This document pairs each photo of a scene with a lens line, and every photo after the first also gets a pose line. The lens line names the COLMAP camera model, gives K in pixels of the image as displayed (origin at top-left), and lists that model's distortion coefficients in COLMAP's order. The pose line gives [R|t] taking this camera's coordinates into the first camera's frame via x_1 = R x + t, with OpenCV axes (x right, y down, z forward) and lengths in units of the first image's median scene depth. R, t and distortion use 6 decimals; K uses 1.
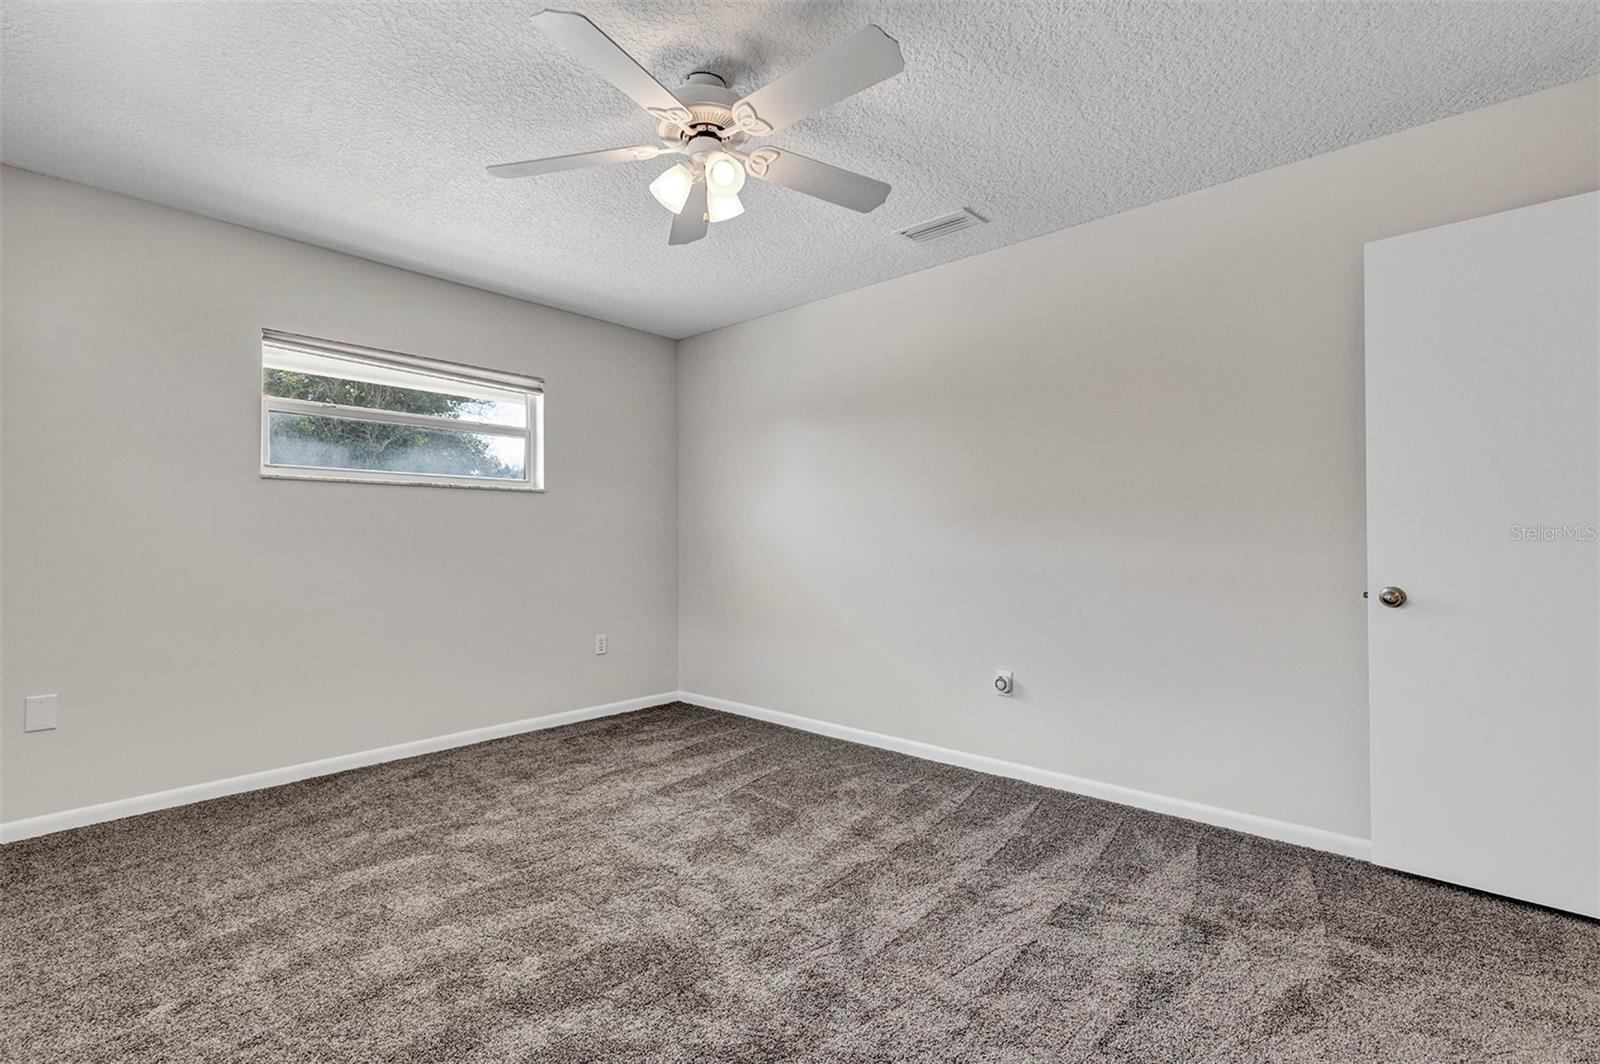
lens RADIAL K [[736.6, 0, 799.5], [0, 736.6, 532.0], [0, 0, 1]] dist [0.008105, 0.000530]
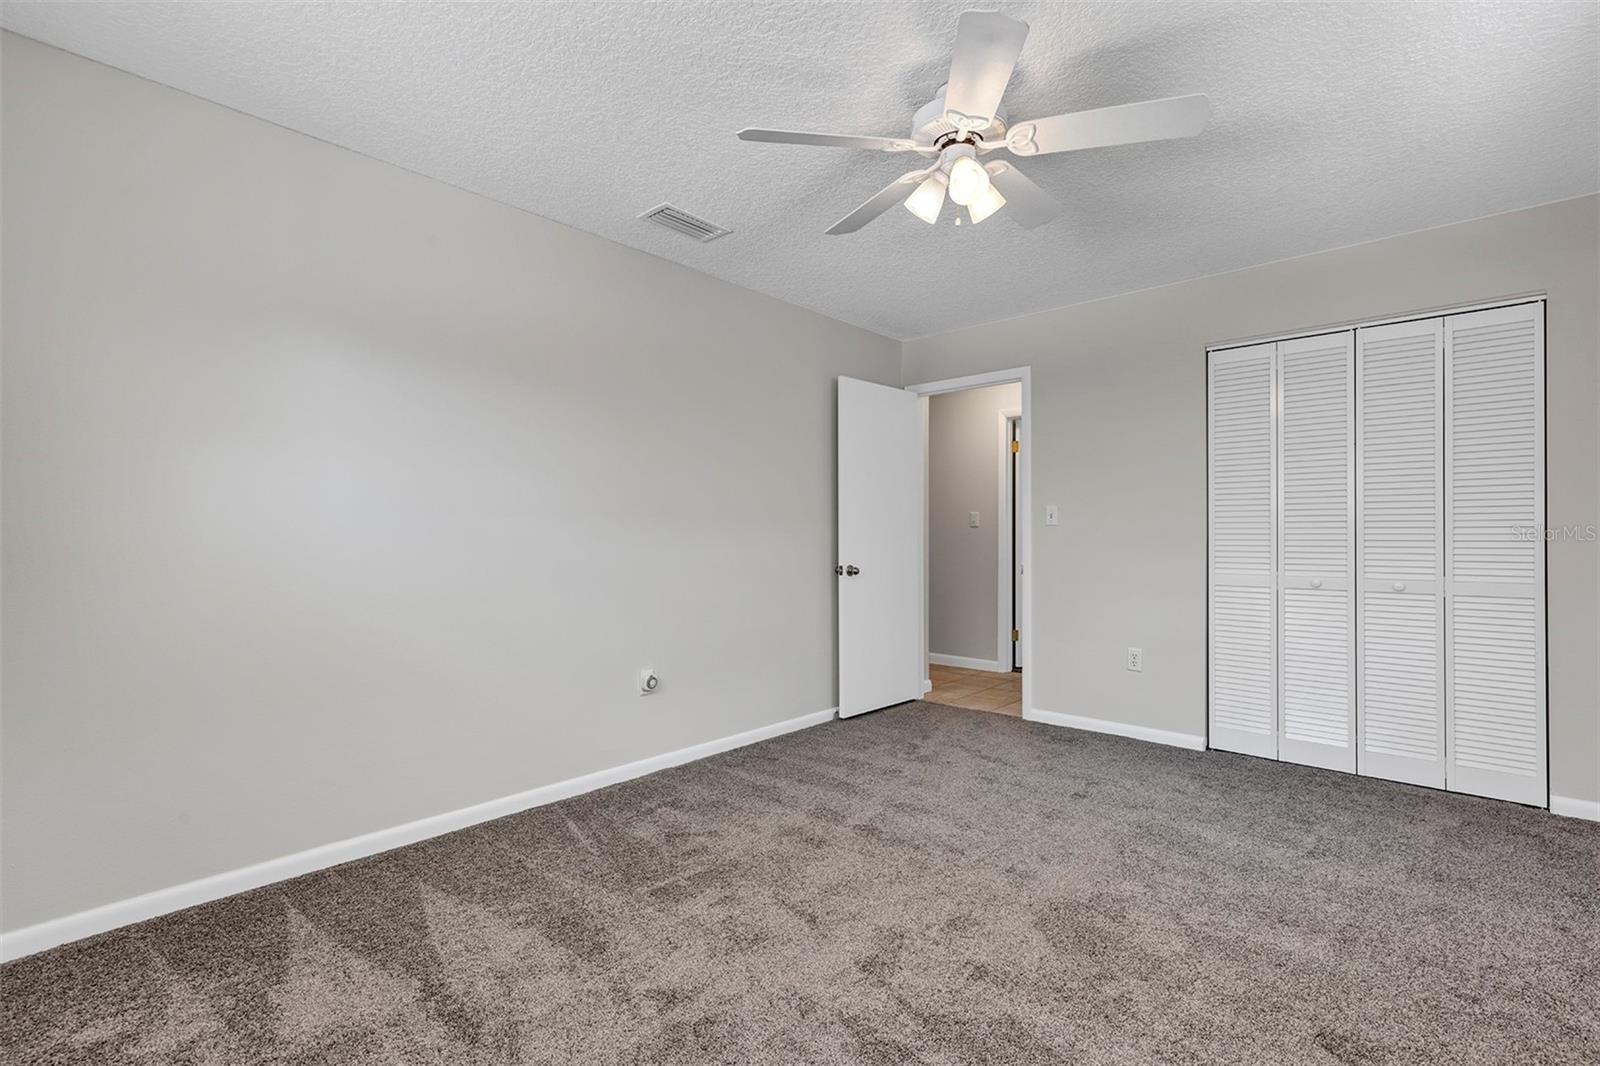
lens RADIAL K [[736.6, 0, 799.5], [0, 736.6, 533.0], [0, 0, 1]] dist [0.008105, 0.000530]
pose [[0.006480, 0.007590, 0.999950, -0.893798], [-0.008321, 0.999937, -0.007536, 0.007262], [-0.999944, -0.008272, 0.006543, 0.950564]]
